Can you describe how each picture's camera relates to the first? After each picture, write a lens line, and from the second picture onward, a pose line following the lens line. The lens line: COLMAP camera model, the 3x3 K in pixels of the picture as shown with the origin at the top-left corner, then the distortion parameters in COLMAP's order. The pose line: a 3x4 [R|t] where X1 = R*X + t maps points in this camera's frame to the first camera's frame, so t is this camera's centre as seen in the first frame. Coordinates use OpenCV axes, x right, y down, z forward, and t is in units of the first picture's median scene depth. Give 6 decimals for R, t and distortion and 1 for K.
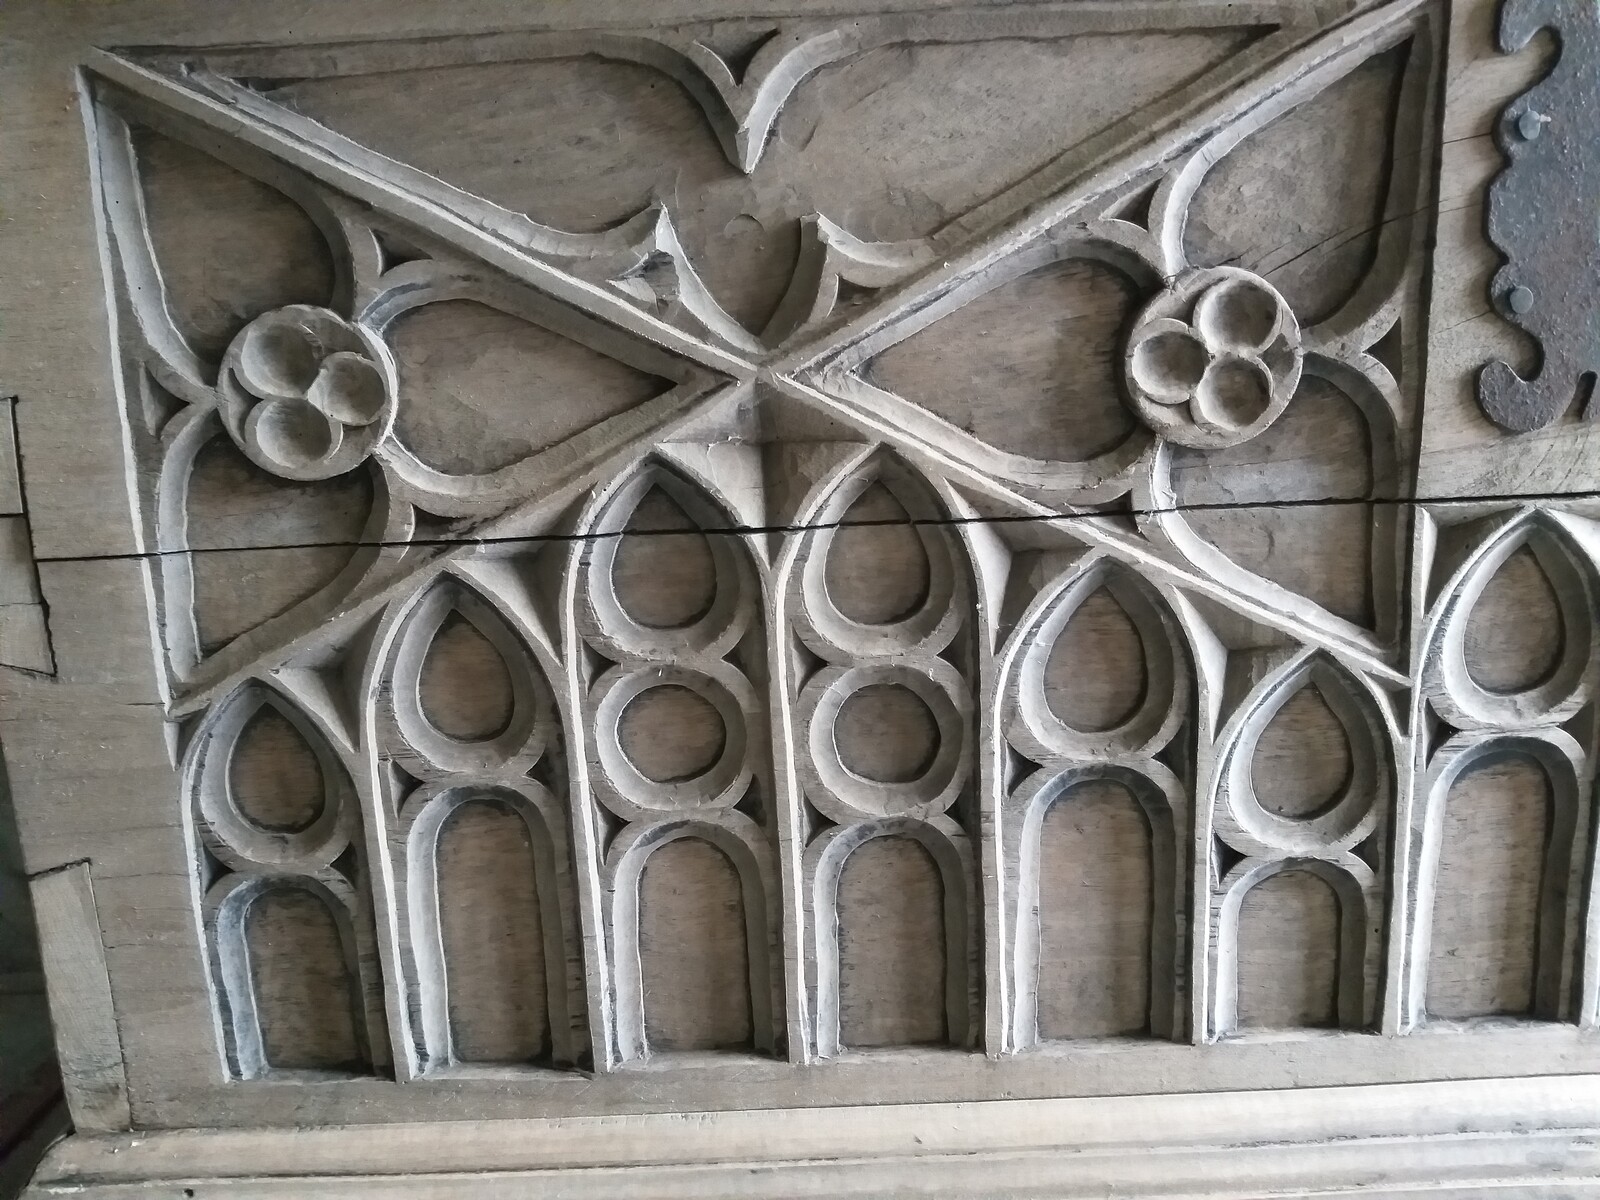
lens RADIAL K [[1248.9, 0, 801.6], [0, 1248.9, 589.7], [0, 0, 1]] dist [0.032427, -0.074740]
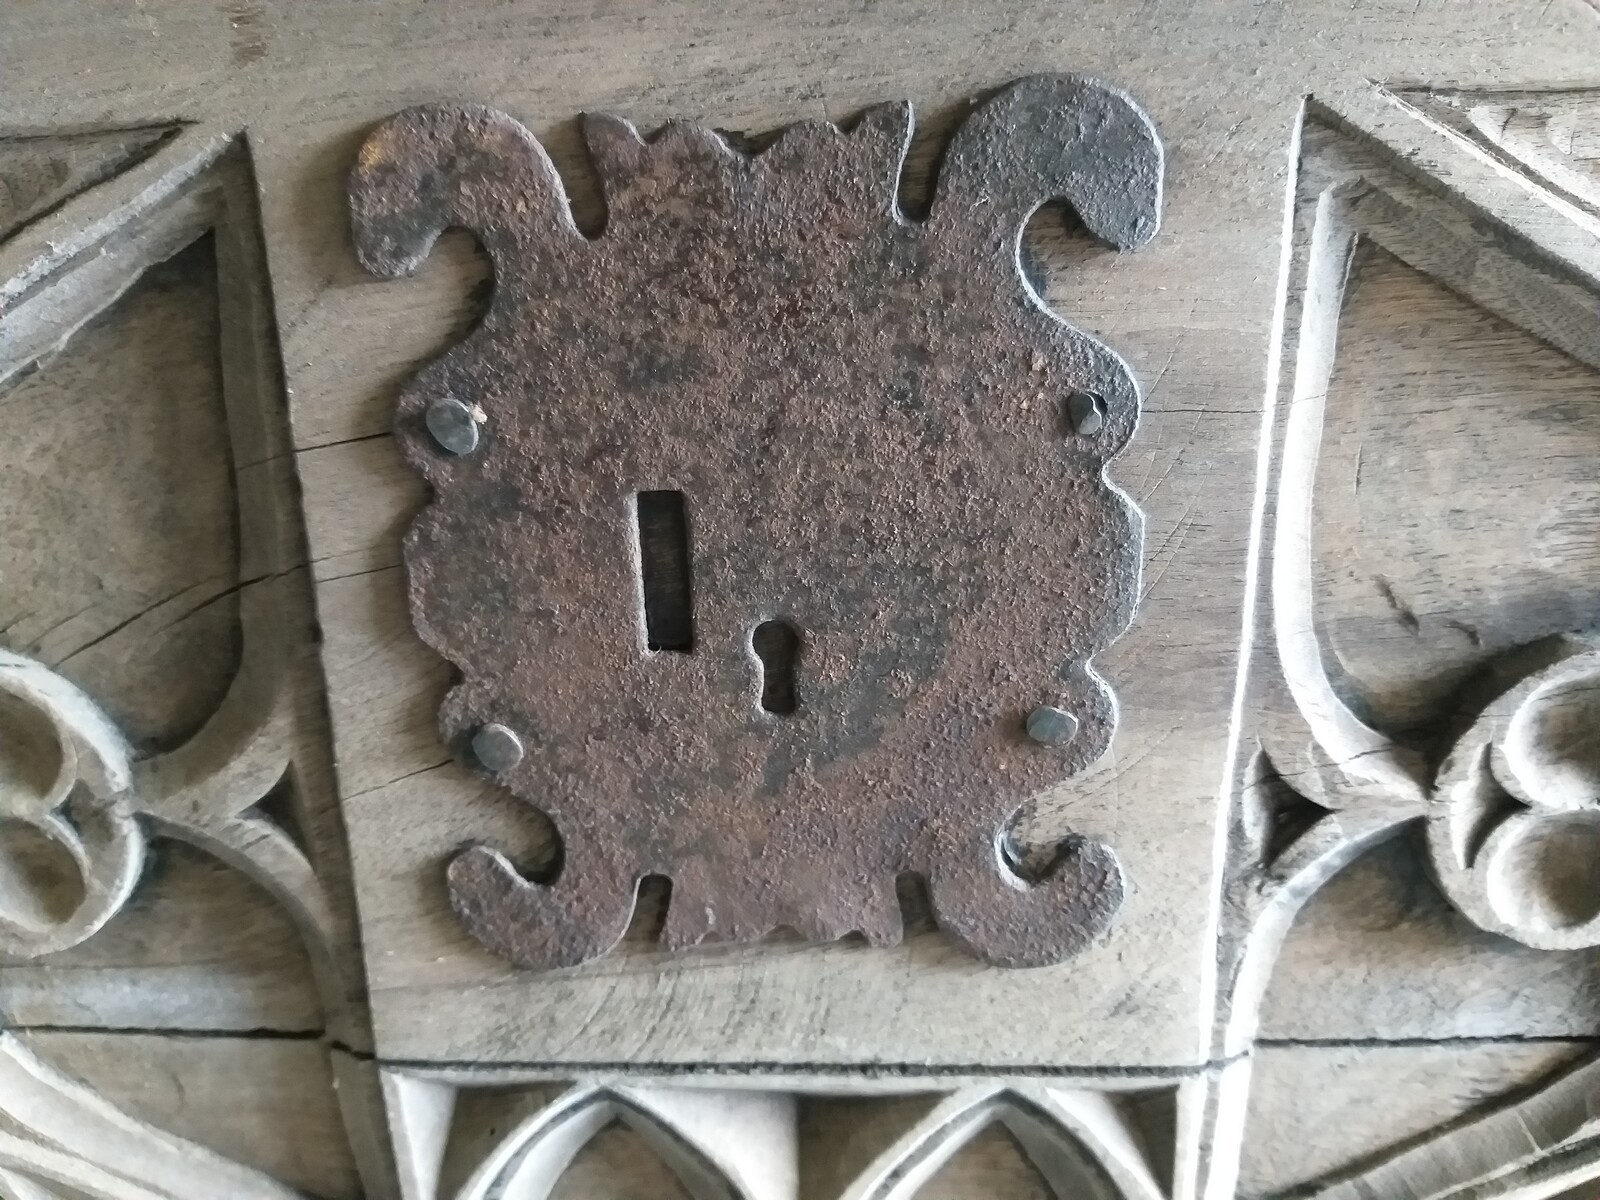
lens RADIAL K [[1248.9, 0, 777.4], [0, 1248.9, 575.1], [0, 0, 1]] dist [0.032427, -0.074740]
pose [[0.998531, 0.029258, -0.045597, 0.695483], [-0.024424, 0.994361, 0.103197, -0.349743], [0.048359, -0.101932, 0.993615, 0.496621]]
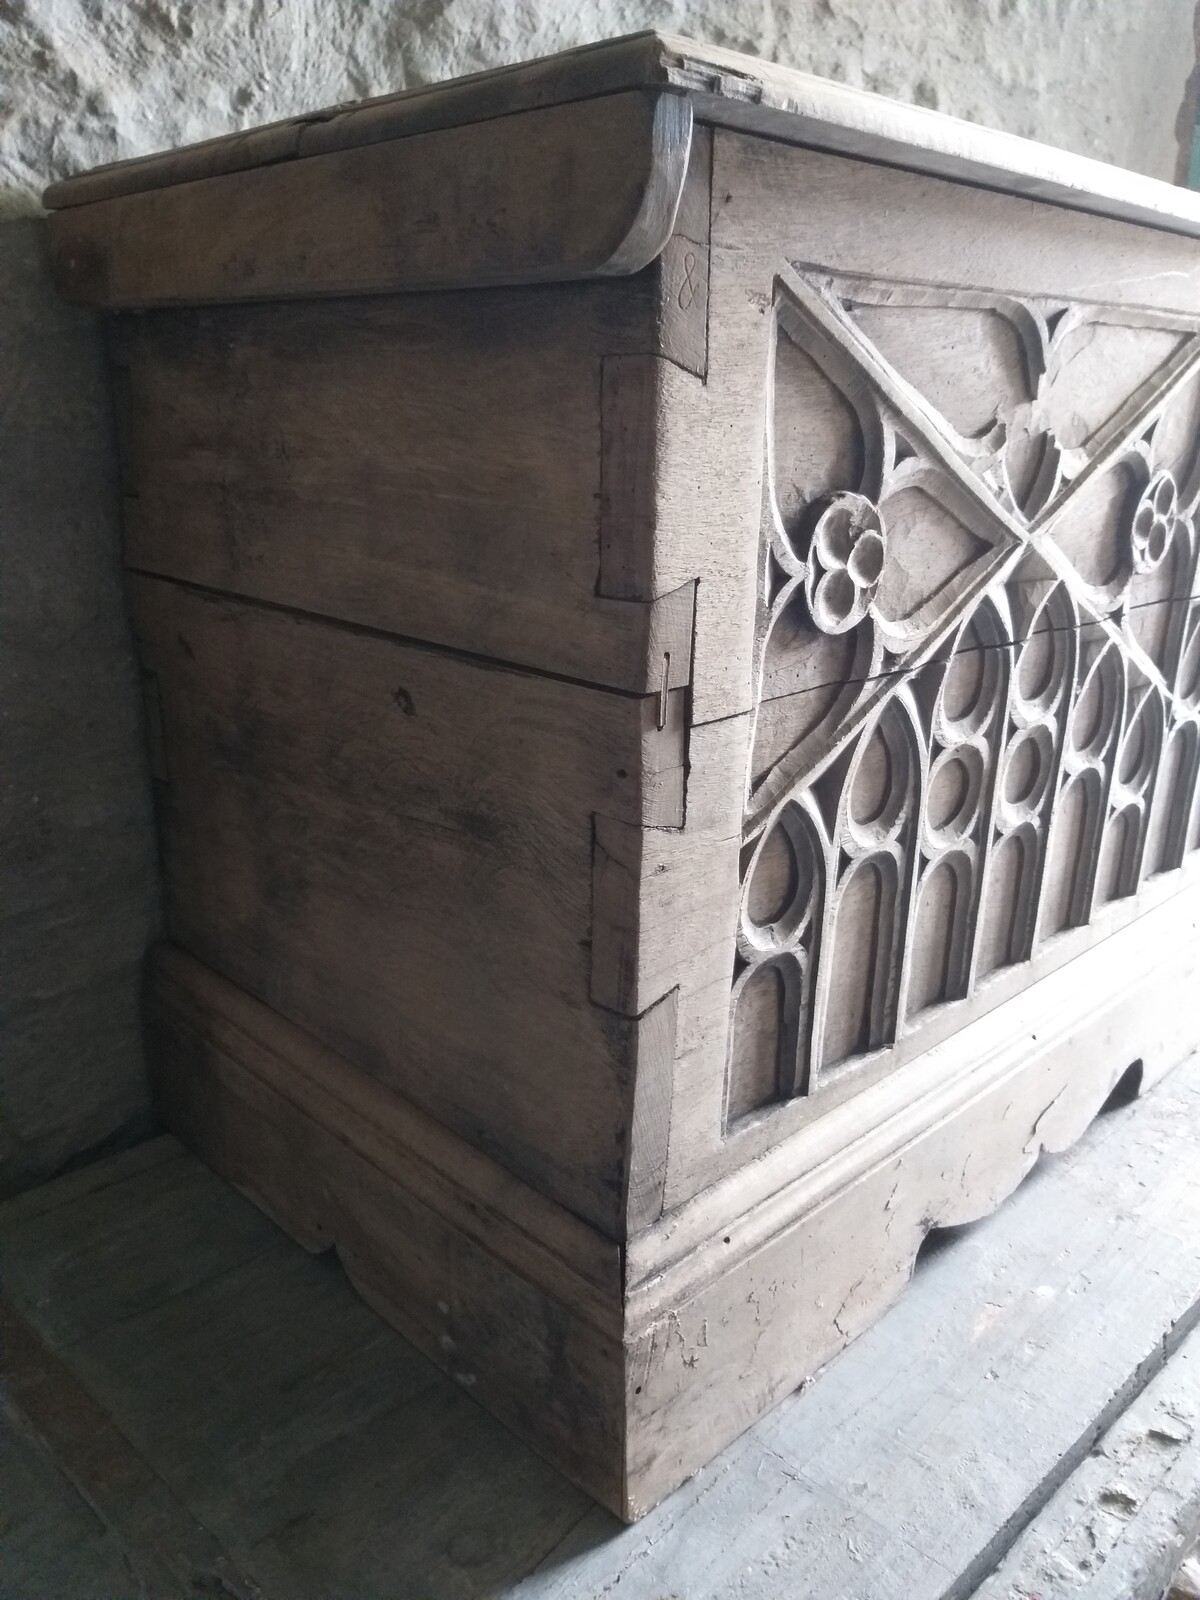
lens RADIAL K [[1248.9, 0, 597.2], [0, 1248.9, 800.1], [0, 0, 1]] dist [0.032427, -0.074740]
pose [[0.721735, -0.165409, 0.672115, -1.443118], [0.076893, 0.984176, 0.159639, -0.143926], [-0.687885, -0.063536, 0.723034, 0.262502]]
